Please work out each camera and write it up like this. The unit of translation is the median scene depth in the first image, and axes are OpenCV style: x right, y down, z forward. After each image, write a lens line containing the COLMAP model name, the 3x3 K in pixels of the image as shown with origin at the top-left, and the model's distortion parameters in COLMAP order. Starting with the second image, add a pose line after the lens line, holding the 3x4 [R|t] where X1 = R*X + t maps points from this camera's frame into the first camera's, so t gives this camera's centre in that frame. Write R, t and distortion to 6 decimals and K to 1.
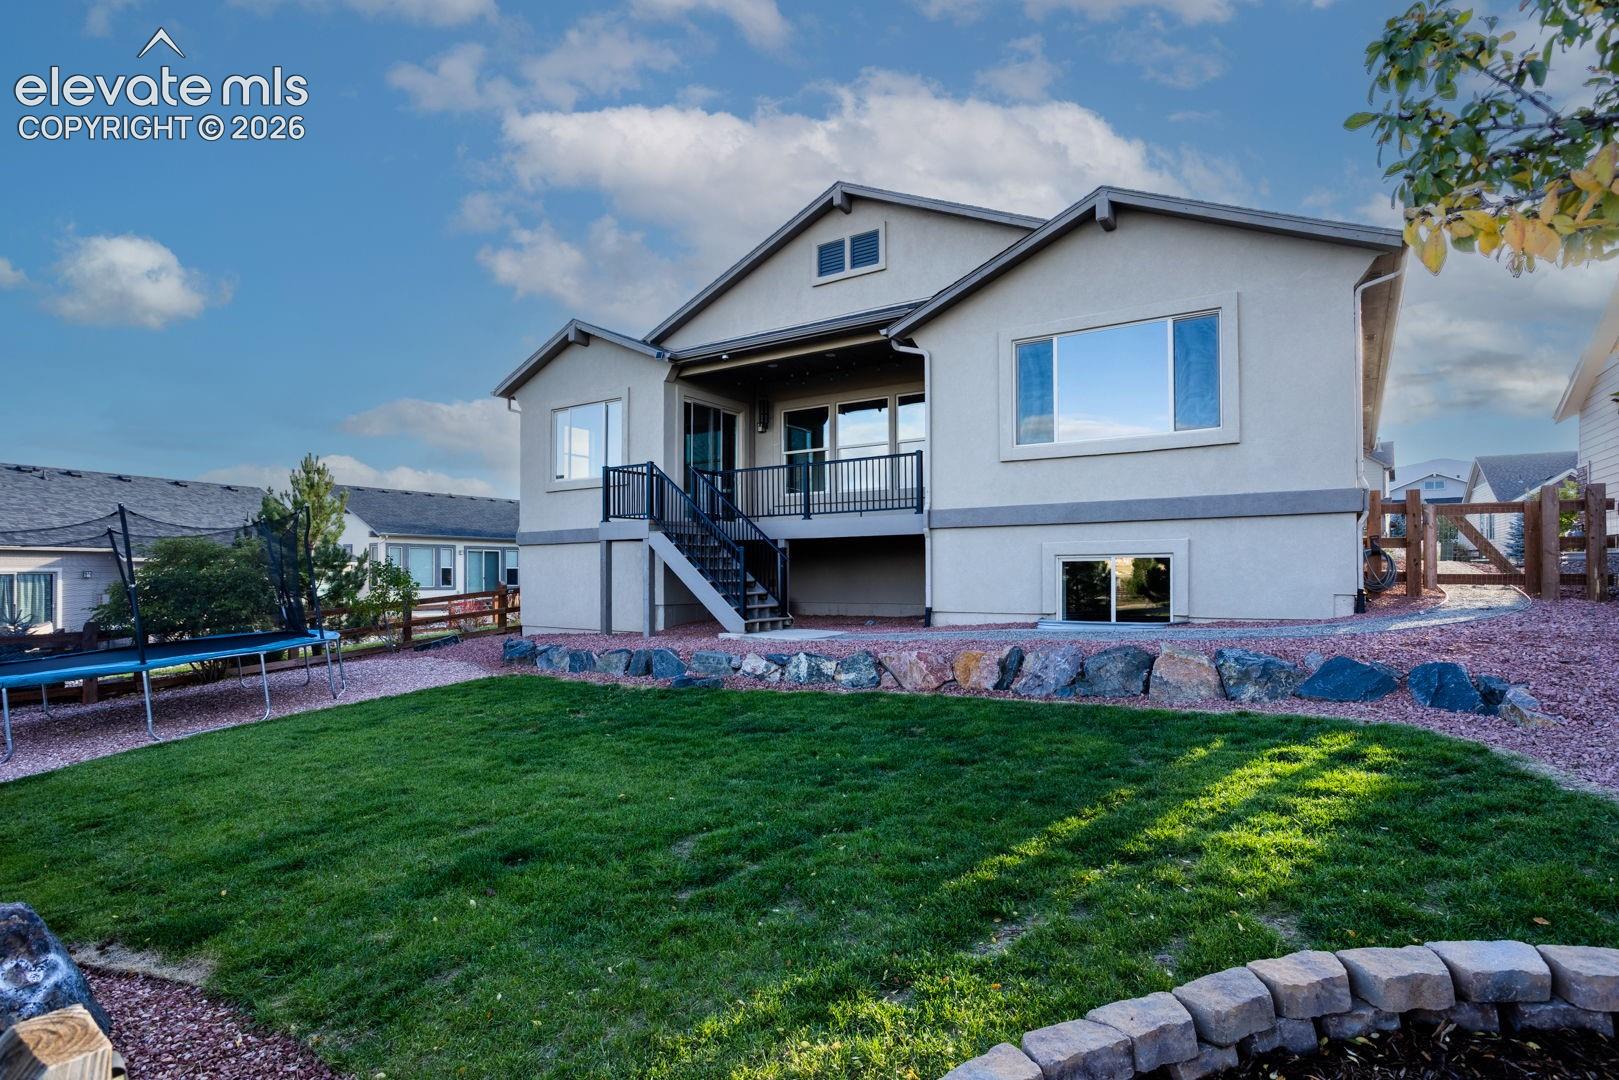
lens RADIAL K [[804.9, 0, 807.6], [0, 804.9, 494.3], [0, 0, 1]] dist [-0.004809, -0.001056]
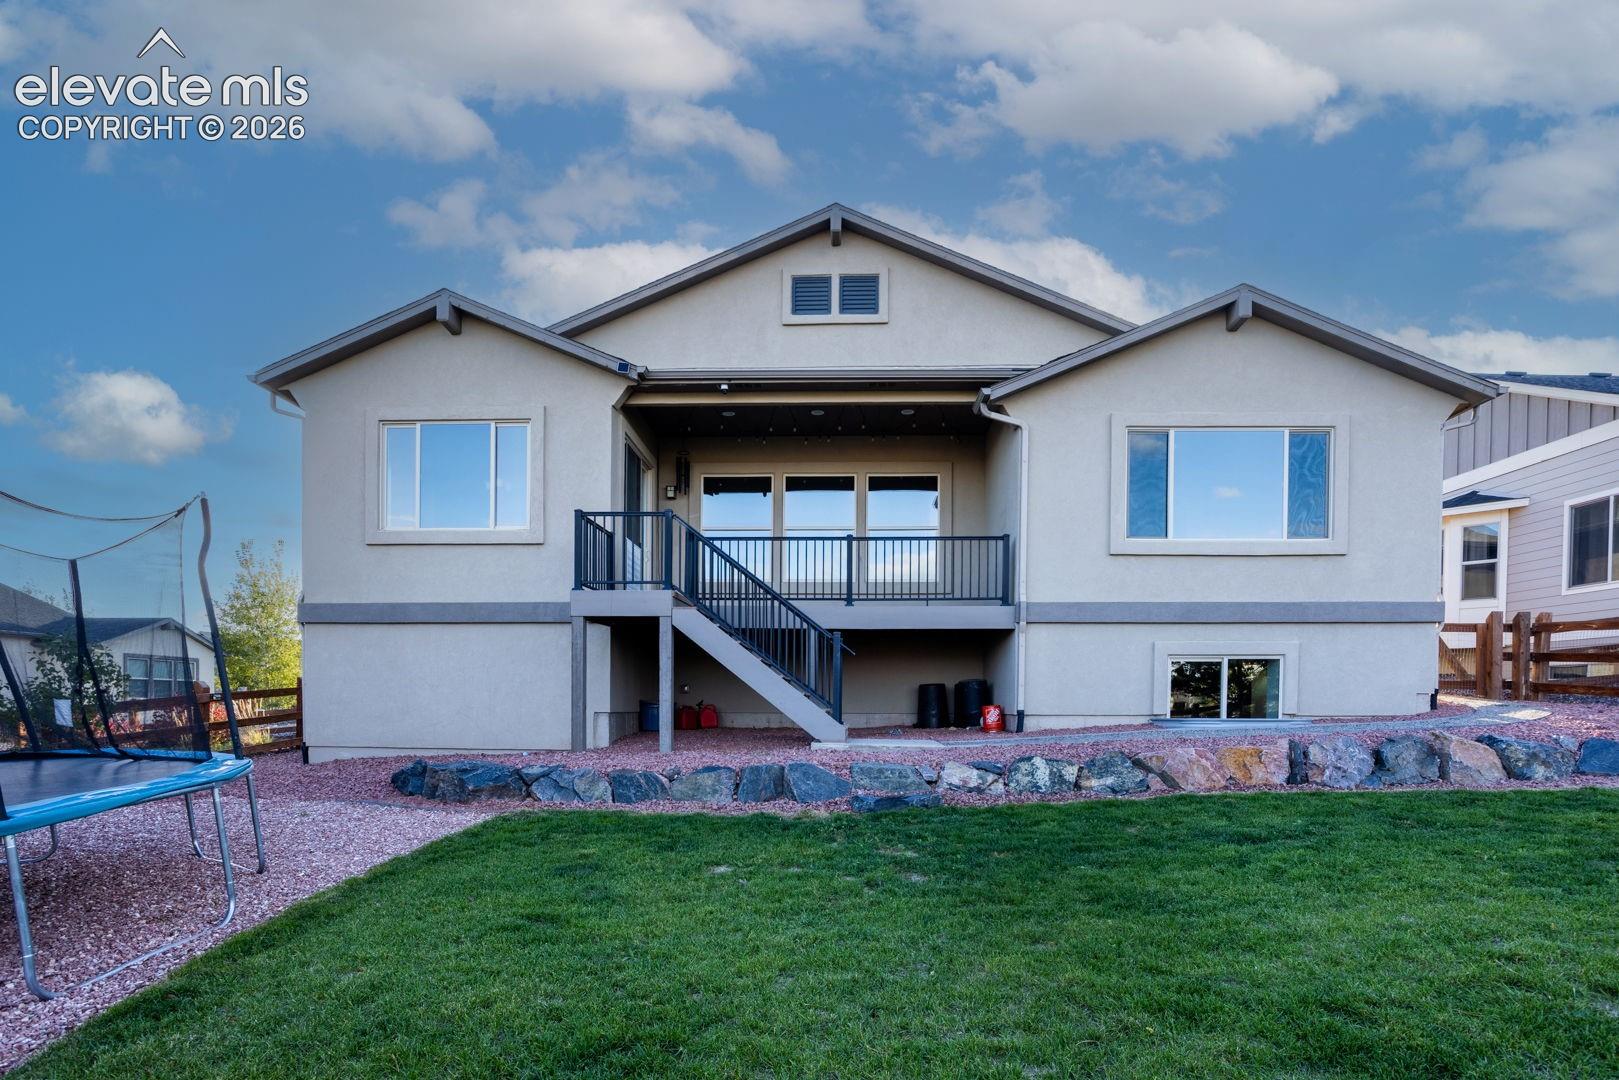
lens RADIAL K [[834.8, 0, 807.8], [0, 834.8, 678.0], [0, 0, 1]] dist [-0.058768, 0.071422]
pose [[0.853001, 0.025668, 0.521277, -0.555408], [-0.060125, 0.996973, 0.049295, 0.076086], [-0.518434, -0.073390, 0.851962, 0.347576]]
